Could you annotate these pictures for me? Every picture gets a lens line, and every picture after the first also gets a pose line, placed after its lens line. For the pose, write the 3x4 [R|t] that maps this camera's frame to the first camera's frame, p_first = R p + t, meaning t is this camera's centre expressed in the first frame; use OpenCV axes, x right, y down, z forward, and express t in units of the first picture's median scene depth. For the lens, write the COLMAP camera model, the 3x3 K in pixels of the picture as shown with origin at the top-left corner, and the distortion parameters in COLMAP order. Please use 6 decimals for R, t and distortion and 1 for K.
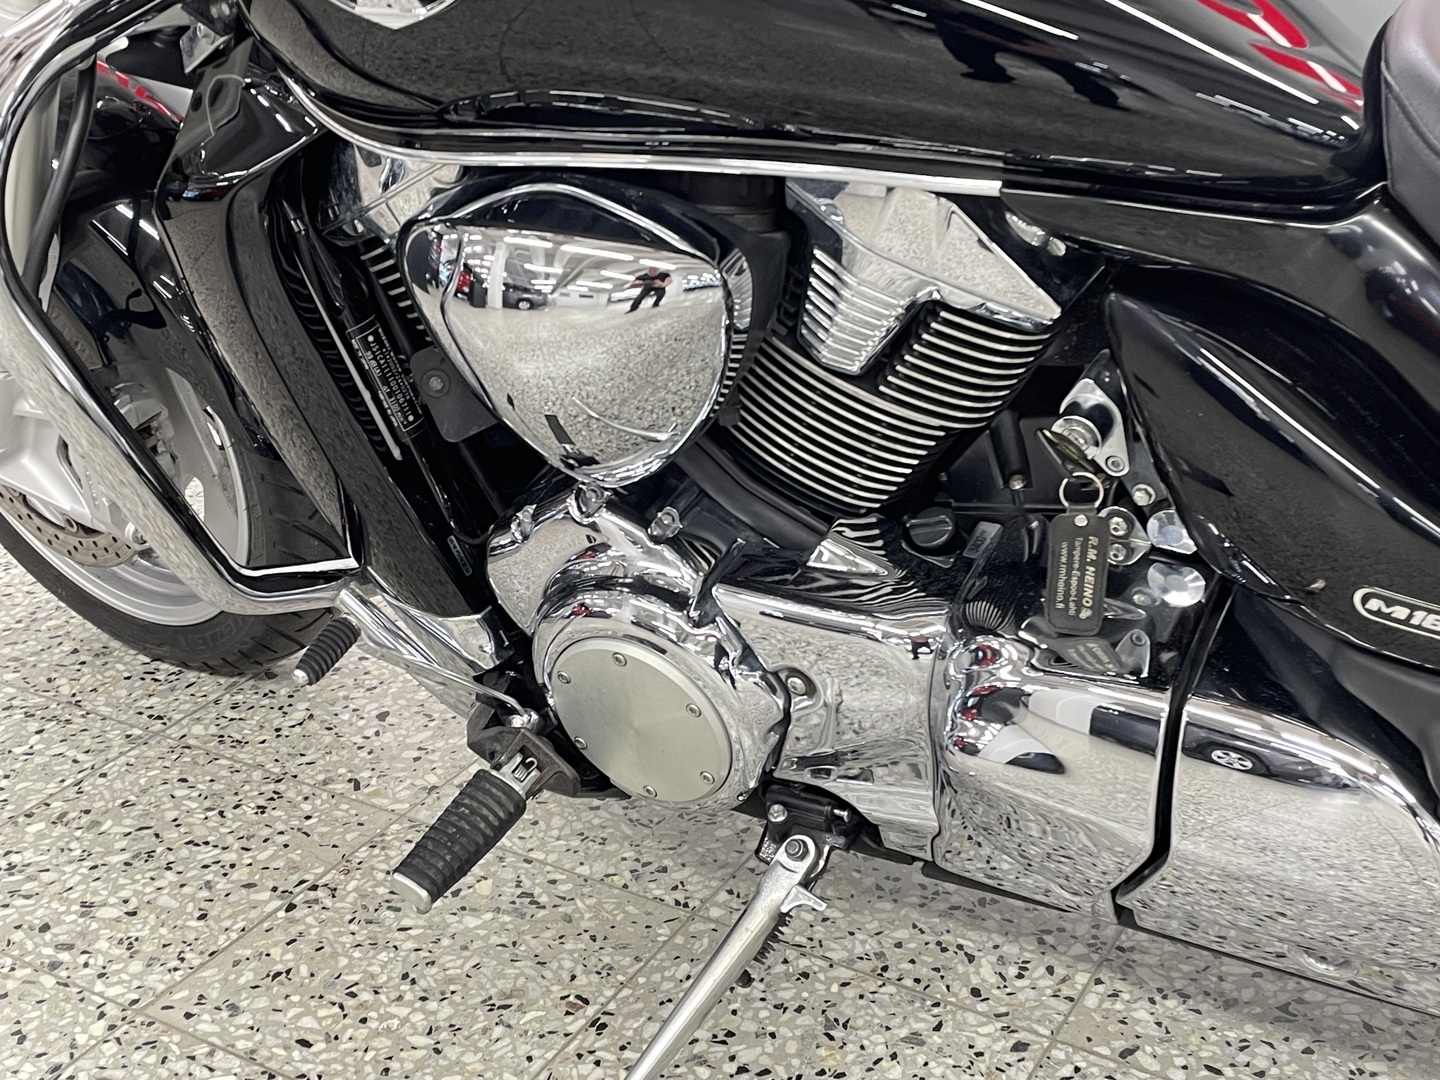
lens RADIAL K [[1769.5, 0, 703.9], [0, 1769.5, 538.4], [0, 0, 1]] dist [0.093372, -0.150926]
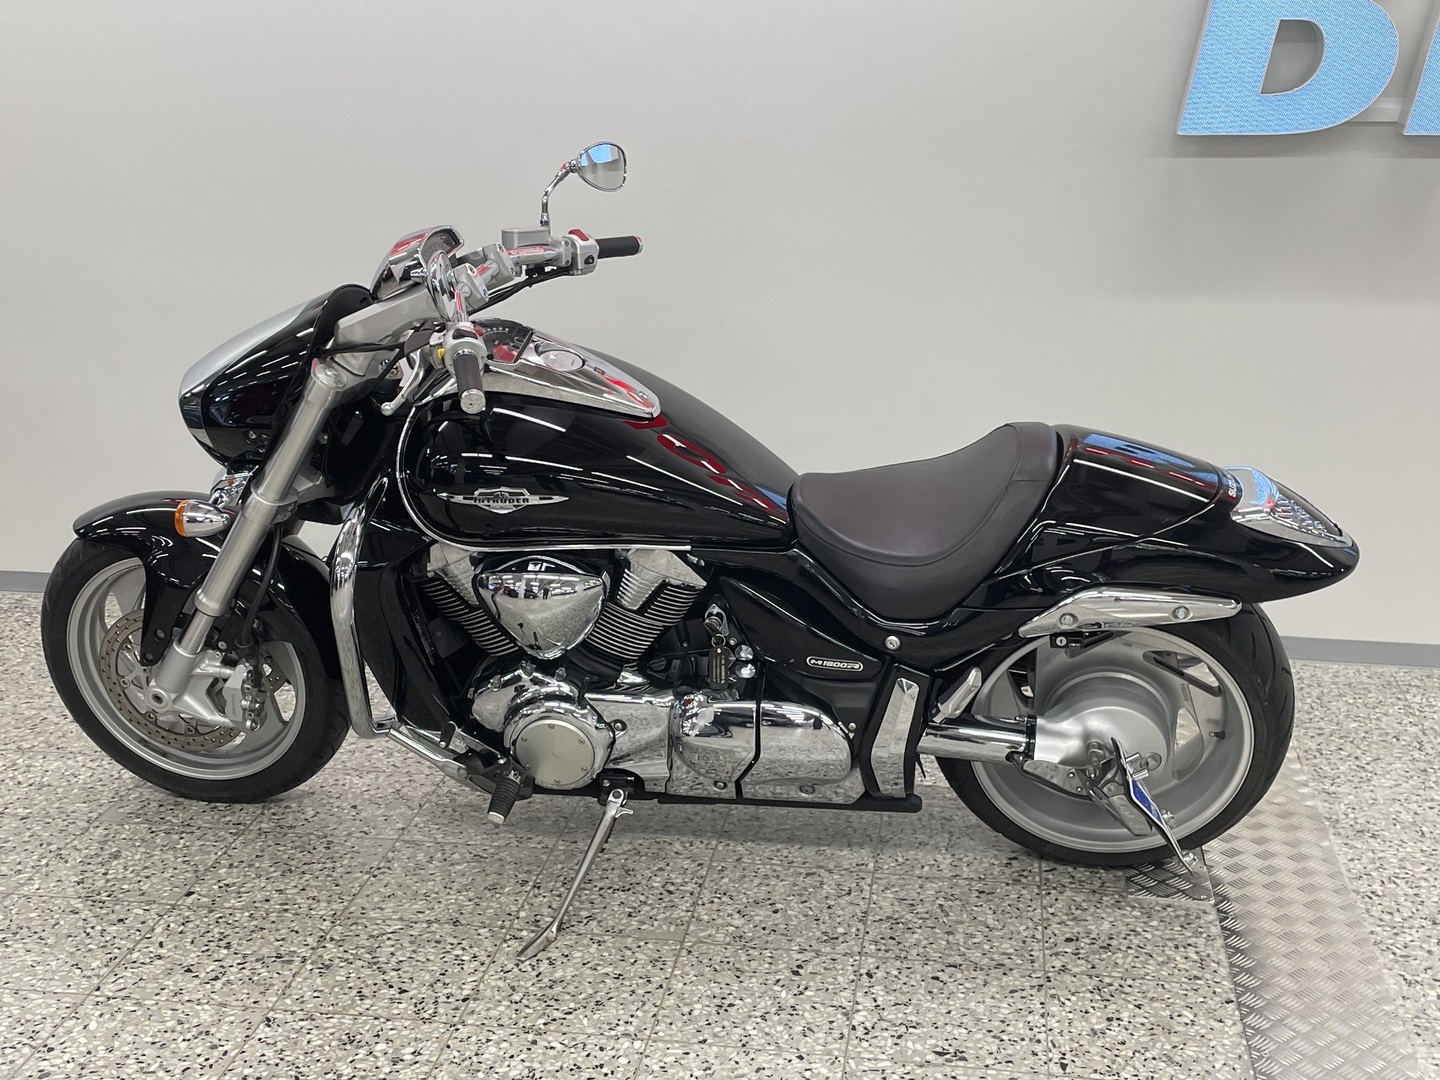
lens RADIAL K [[1800.0, 0, 720.0], [0, 1800.0, 540.0], [0, 0, 1]] dist [0.088825, -0.132392]
pose [[0.921064, -0.078223, 0.381475, -0.842703], [0.132455, 0.984139, -0.118006, 0.149087], [-0.366194, 0.159219, 0.916816, -1.650837]]
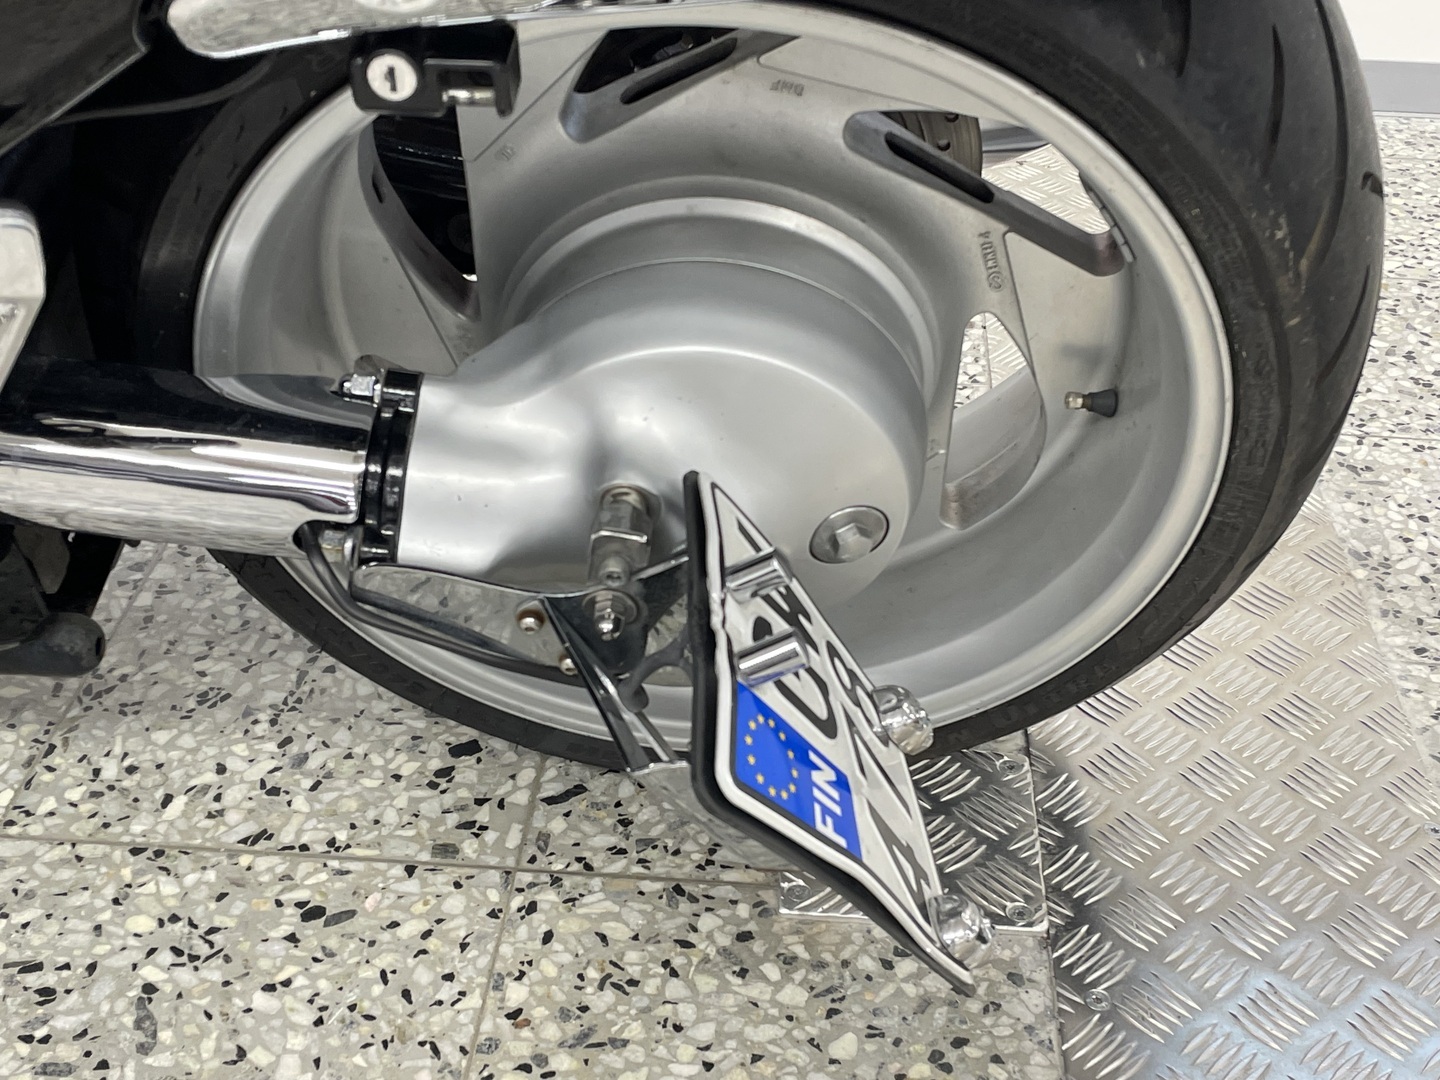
lens RADIAL K [[1769.5, 0, 703.9], [0, 1769.5, 538.4], [0, 0, 1]] dist [0.093372, -0.150926]
pose [[0.891794, -0.212393, 0.399491, 0.432767], [0.140906, 0.969433, 0.200859, 0.089545], [-0.429941, -0.122834, 0.894462, 0.050908]]
